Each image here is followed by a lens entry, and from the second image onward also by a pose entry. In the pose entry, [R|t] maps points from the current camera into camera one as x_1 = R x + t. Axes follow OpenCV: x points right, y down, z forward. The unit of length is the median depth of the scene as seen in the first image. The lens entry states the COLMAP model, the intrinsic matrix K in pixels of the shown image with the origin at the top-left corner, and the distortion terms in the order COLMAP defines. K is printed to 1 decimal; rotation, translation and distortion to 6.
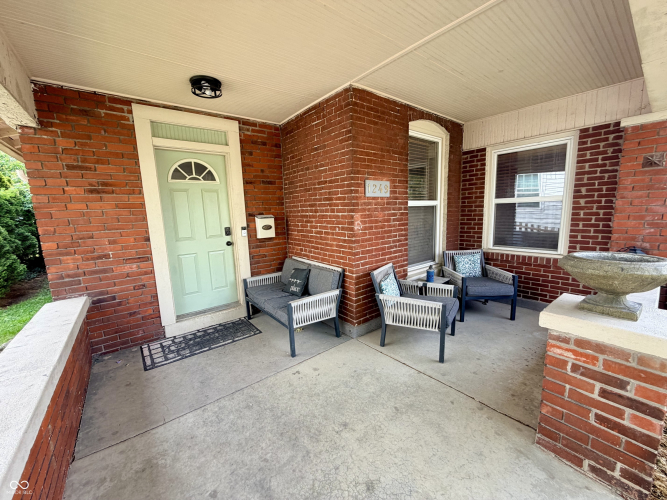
lens RADIAL K [[265.4, 0, 331.8], [0, 265.4, 249.4], [0, 0, 1]] dist [0.002034, 0.000053]
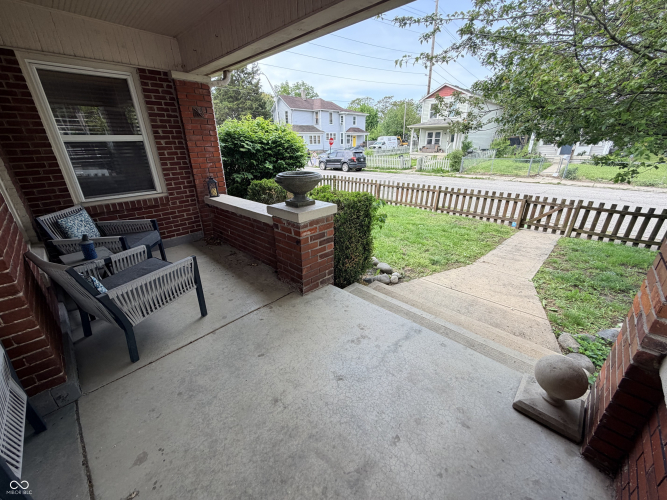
lens RADIAL K [[265.4, 0, 331.8], [0, 265.4, 249.4], [0, 0, 1]] dist [0.002034, 0.000053]
pose [[-0.129039, -0.340754, 0.931255, -0.398607], [0.163093, 0.919025, 0.358878, -0.053088], [-0.978136, 0.198191, -0.063016, 0.497742]]
